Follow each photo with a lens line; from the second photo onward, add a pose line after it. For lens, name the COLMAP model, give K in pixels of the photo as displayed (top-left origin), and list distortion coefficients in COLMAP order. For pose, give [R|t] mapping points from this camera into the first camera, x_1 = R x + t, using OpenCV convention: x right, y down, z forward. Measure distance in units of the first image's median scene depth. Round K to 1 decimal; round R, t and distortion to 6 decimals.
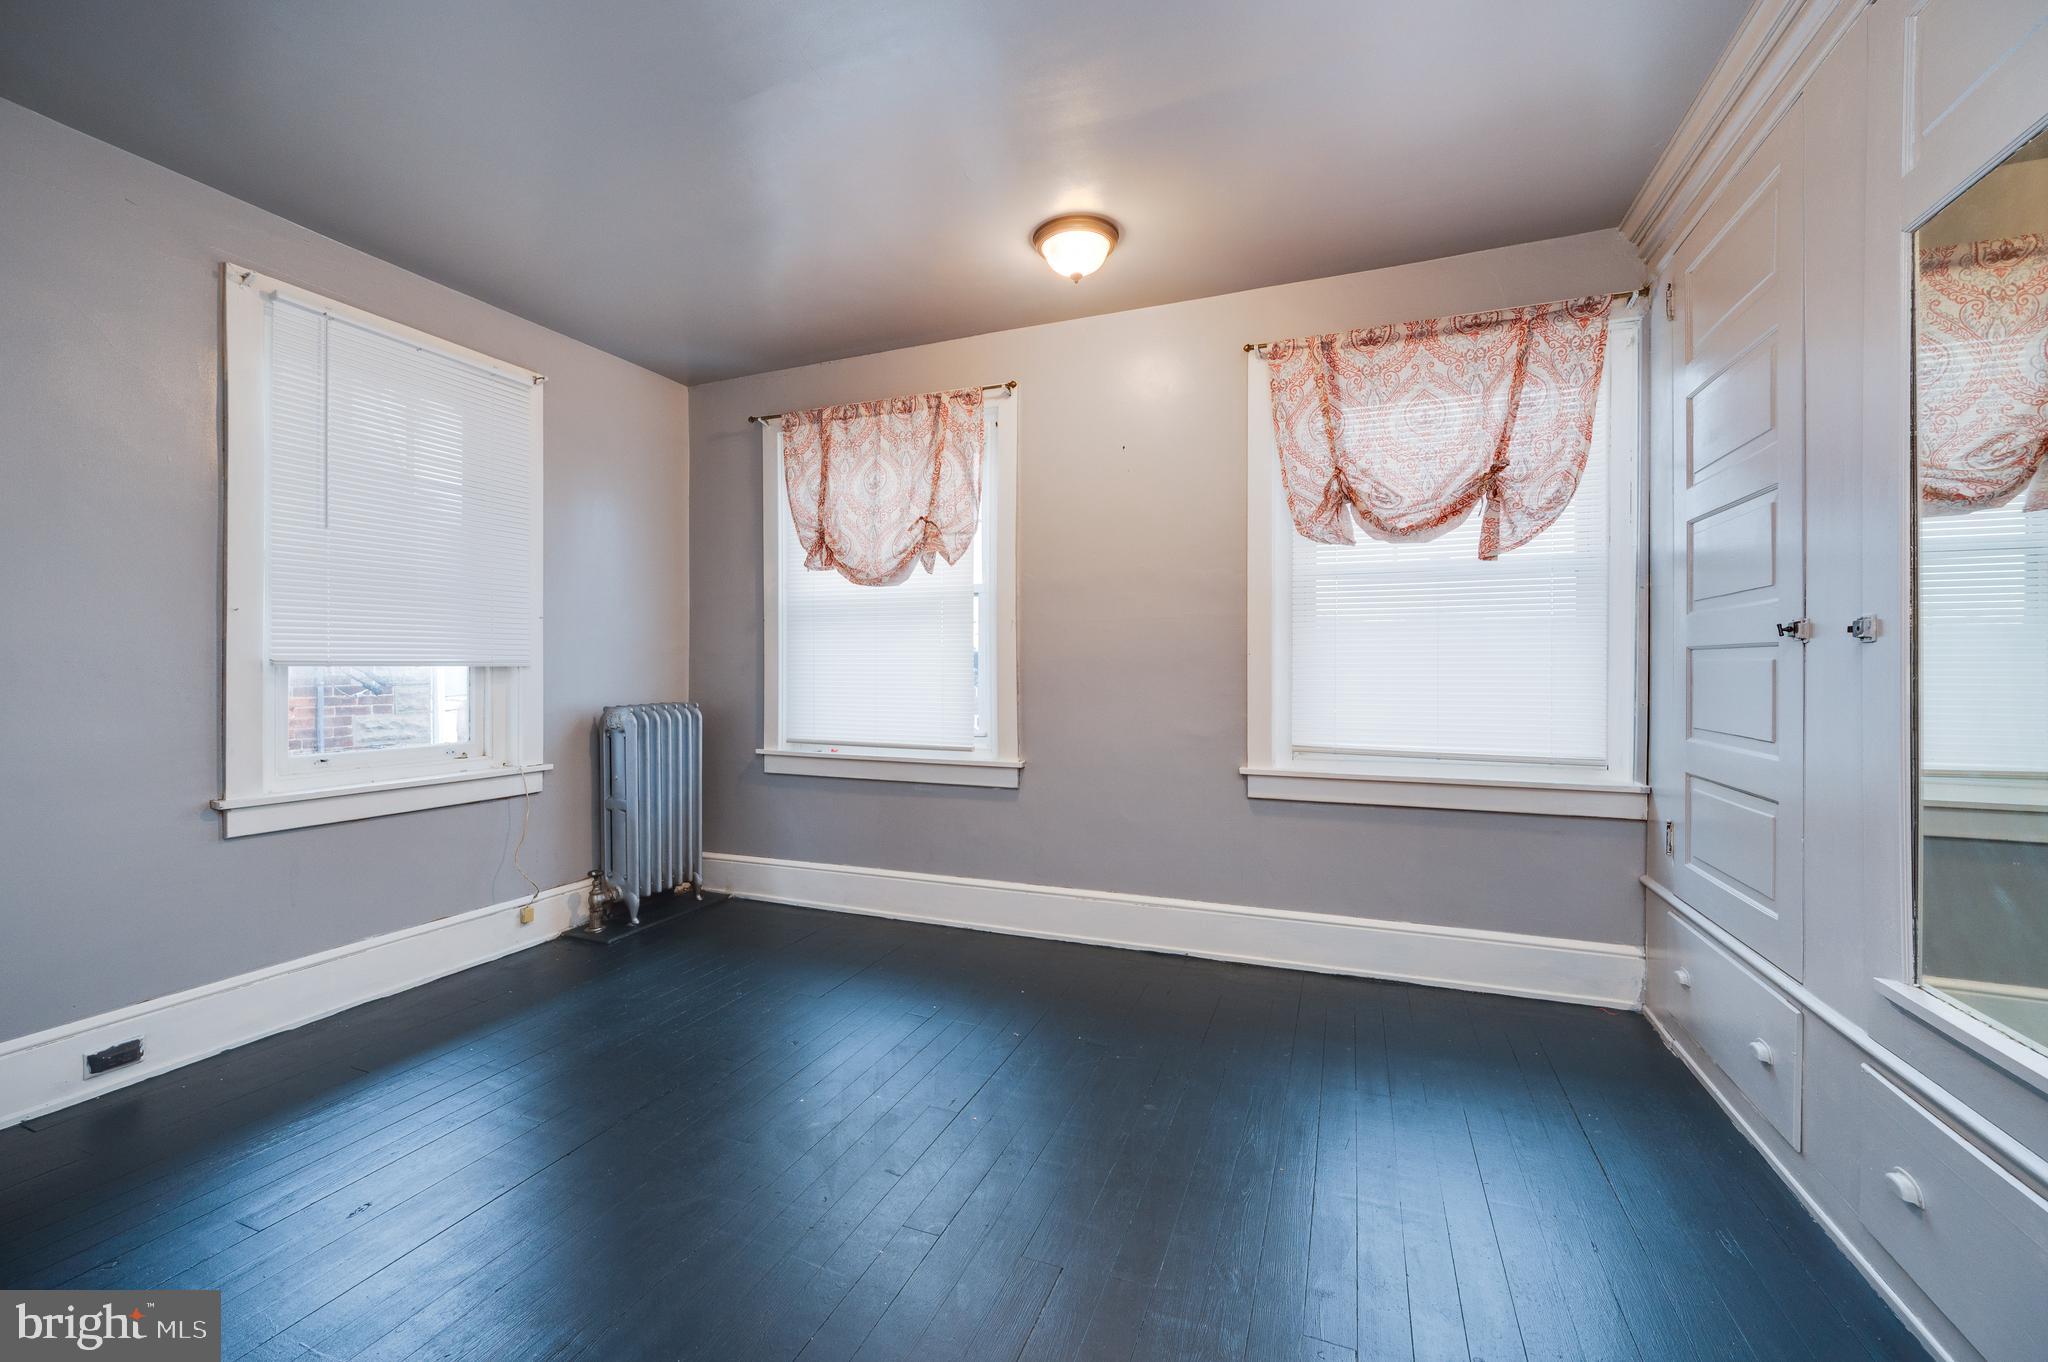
lens RADIAL K [[817.0, 0, 1032.2], [0, 817.0, 668.8], [0, 0, 1]] dist [0.000034, -0.000639]
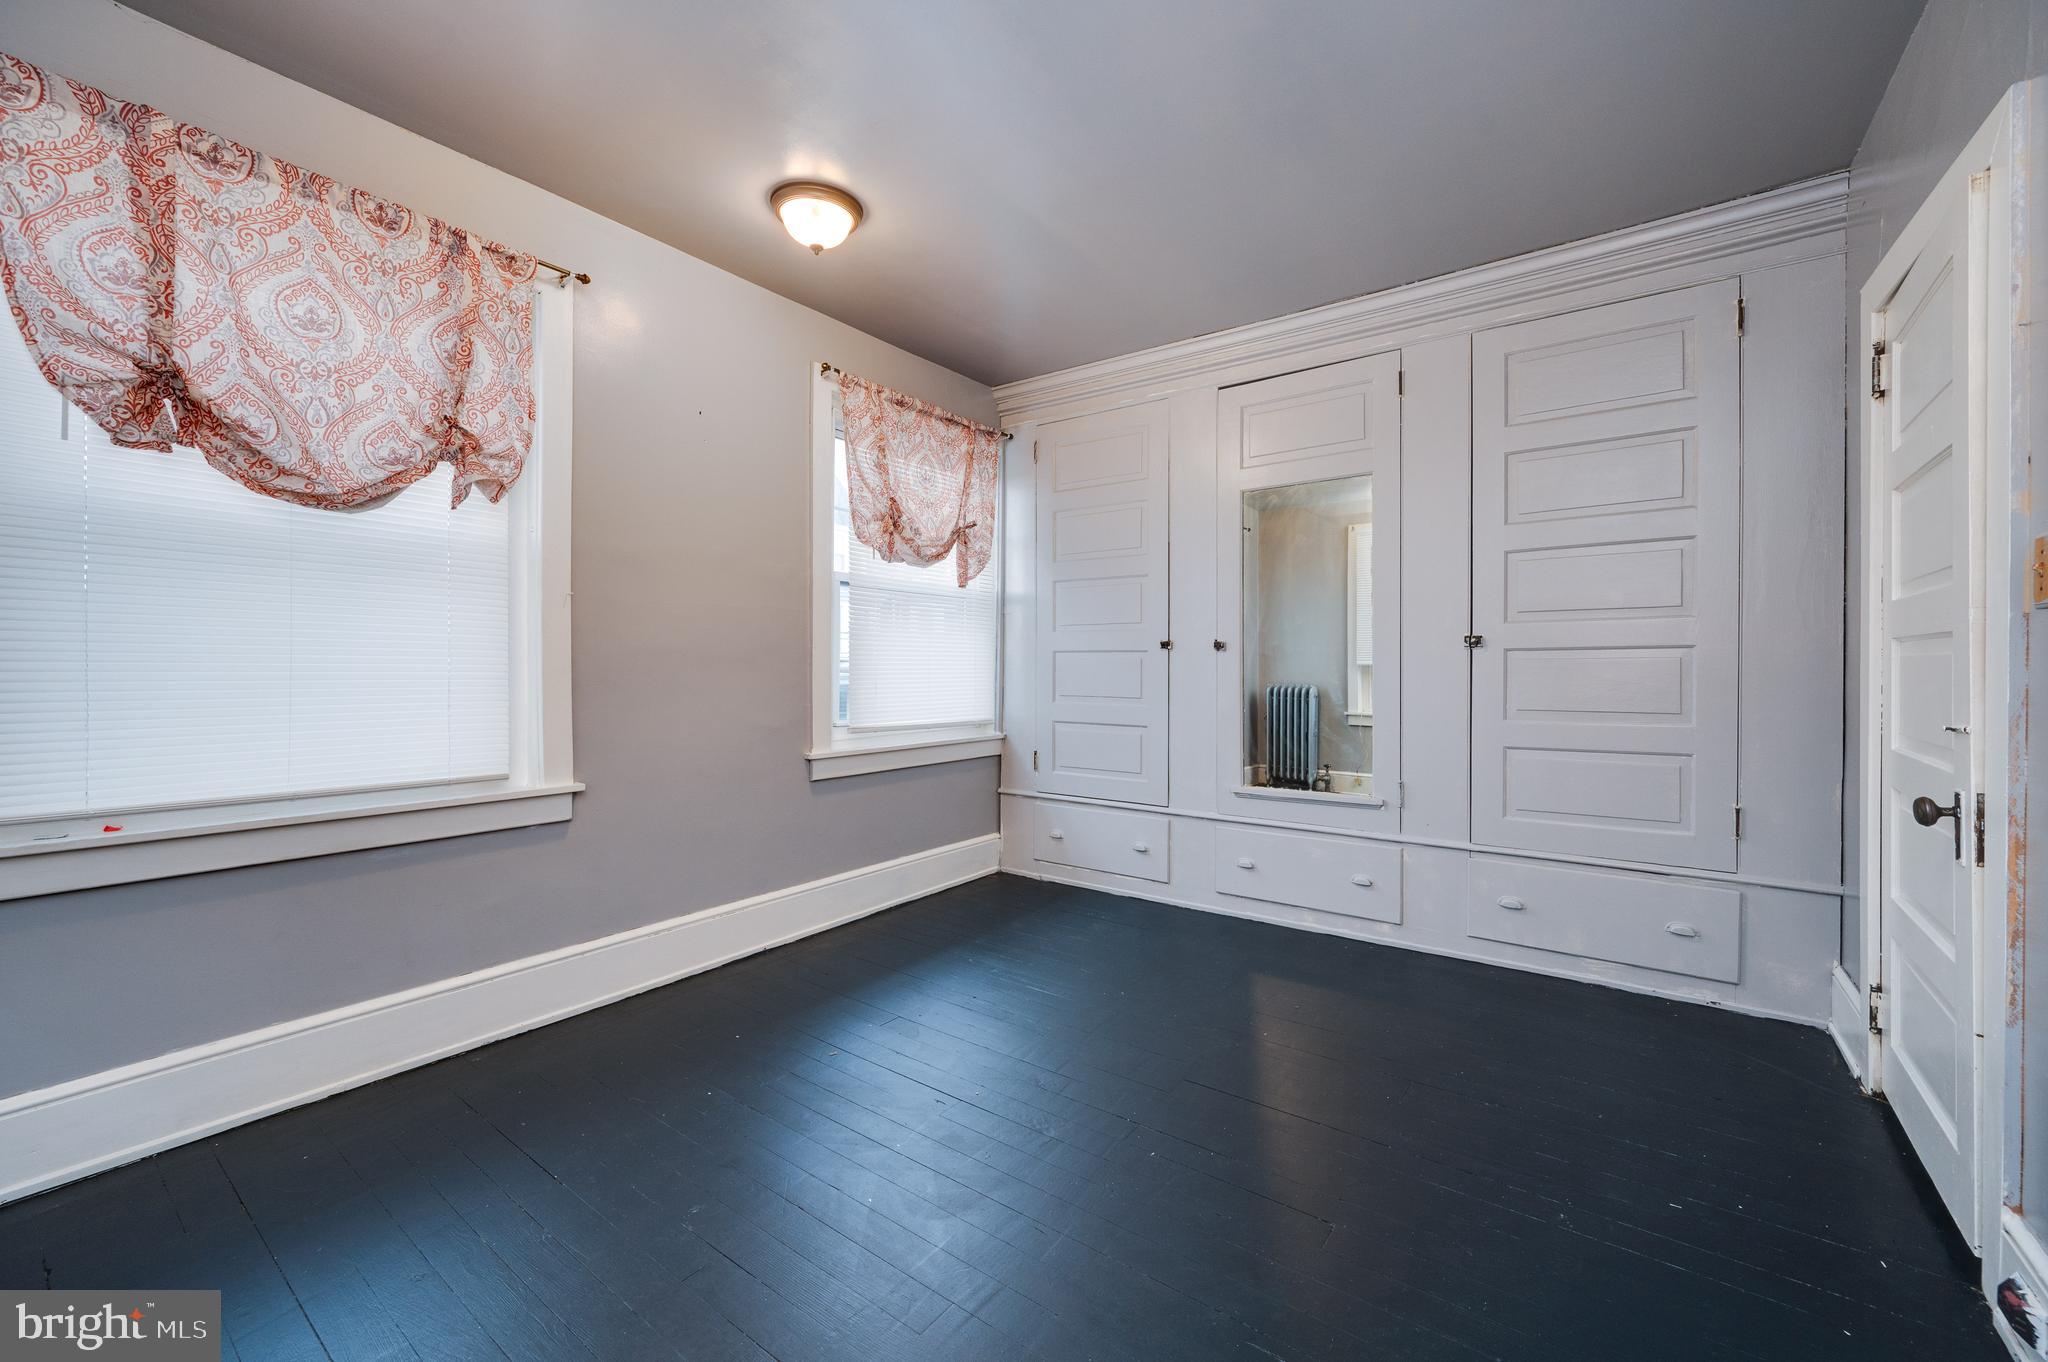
lens RADIAL K [[817.0, 0, 1019.1], [0, 817.0, 674.3], [0, 0, 1]] dist [0.000034, -0.000639]
pose [[0.250730, -0.006611, 0.968035, -0.710381], [0.001252, 0.999978, 0.006504, 0.010153], [-0.968056, -0.000419, 0.250732, 0.465988]]
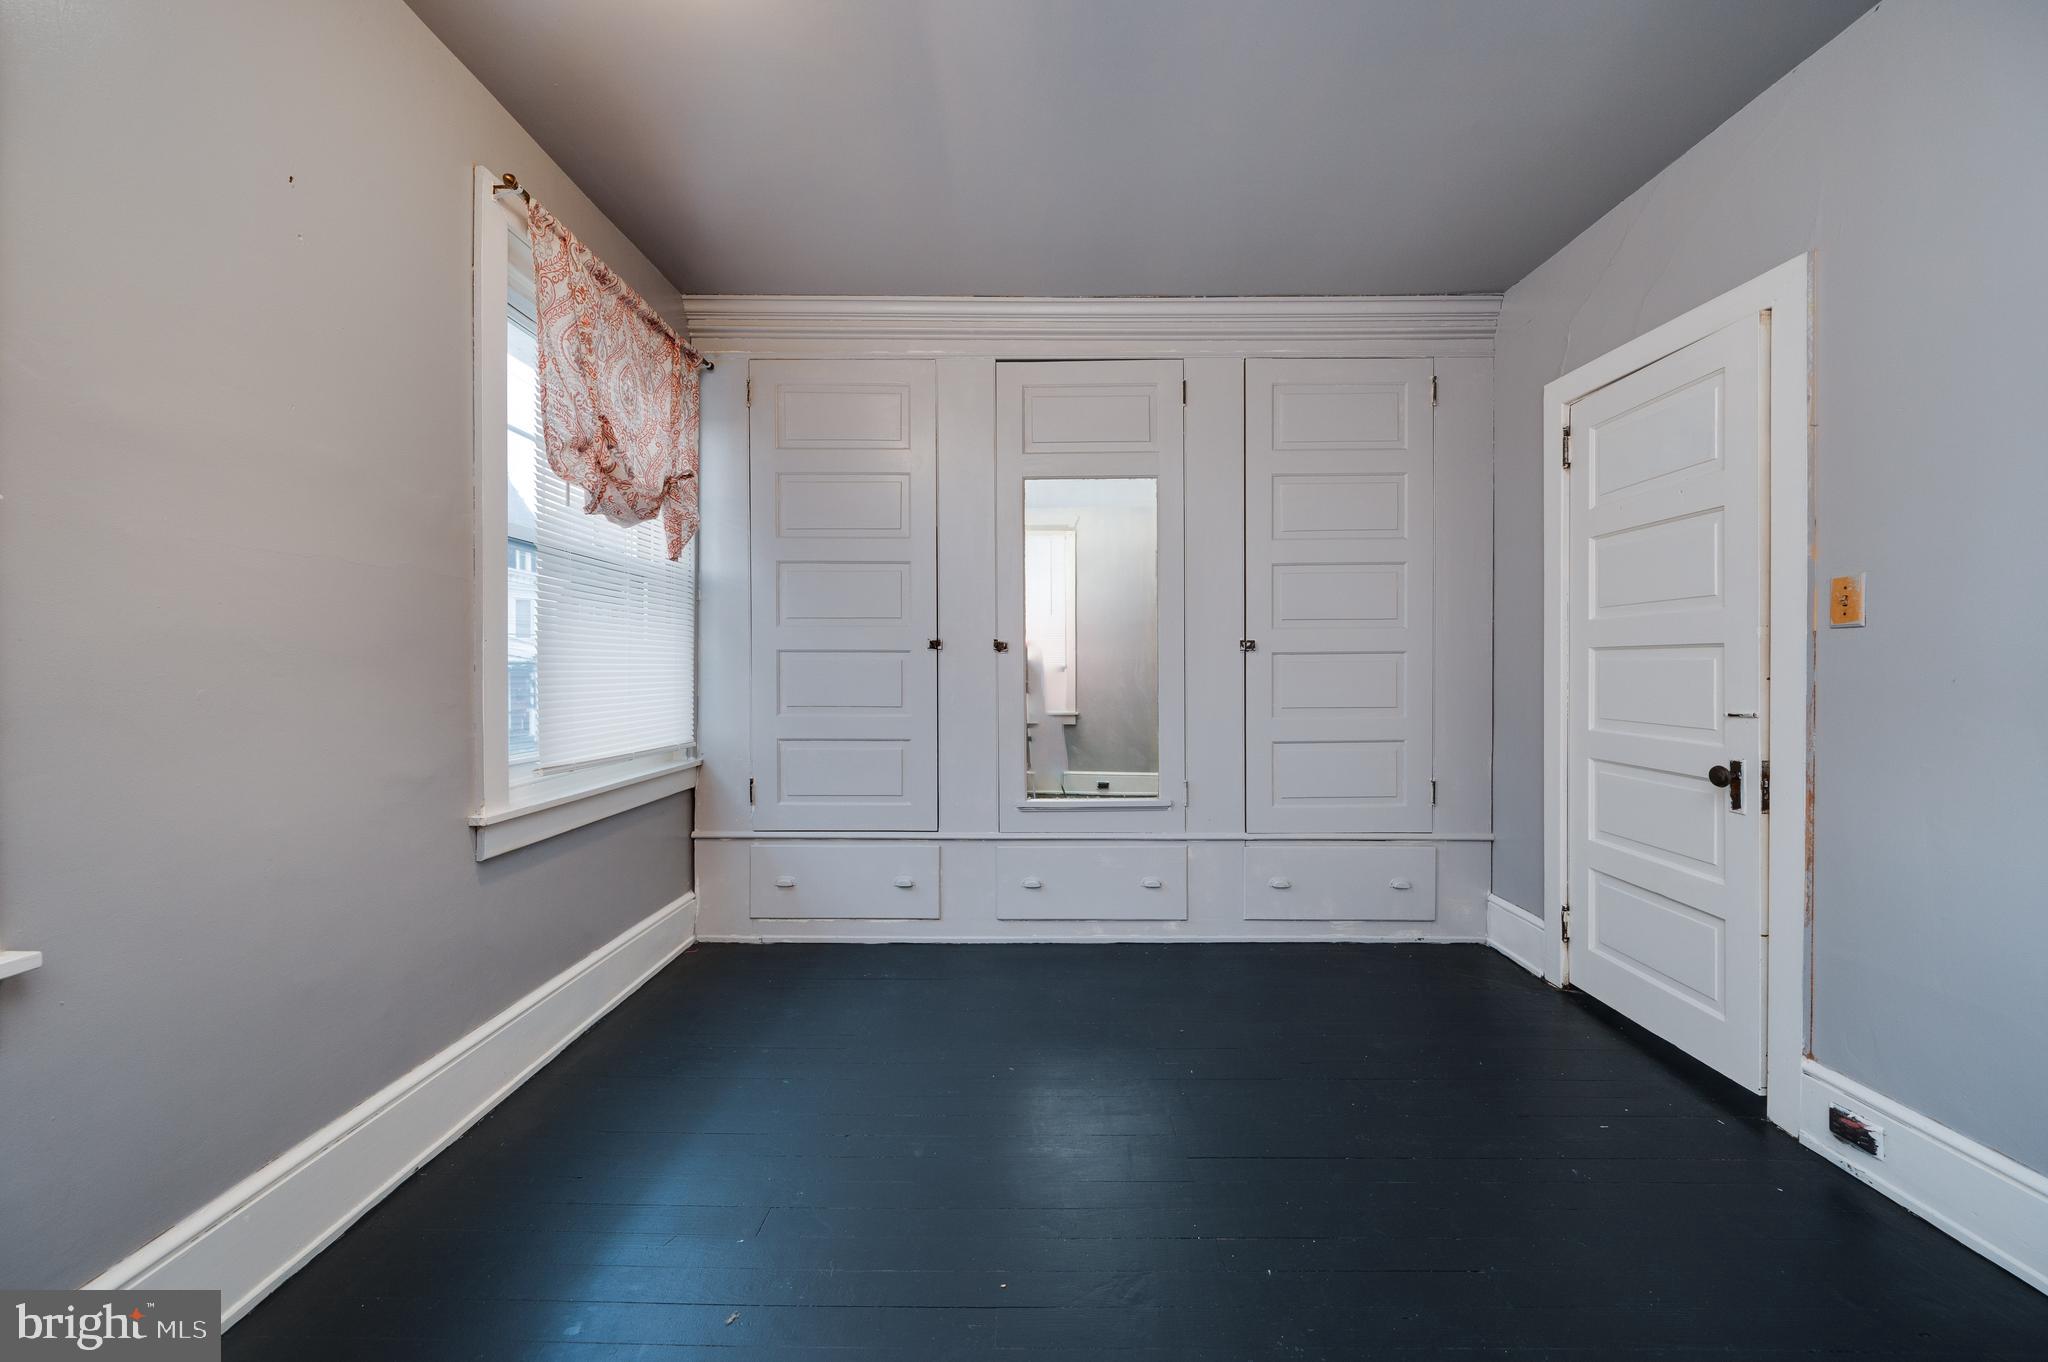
lens RADIAL K [[817.0, 0, 1030.7], [0, 817.0, 677.9], [0, 0, 1]] dist [0.000034, -0.000639]
pose [[-0.370240, -0.007972, 0.928902, -0.501558], [0.005084, 0.999931, 0.010608, 0.006873], [-0.928922, 0.008650, -0.370174, 0.834483]]
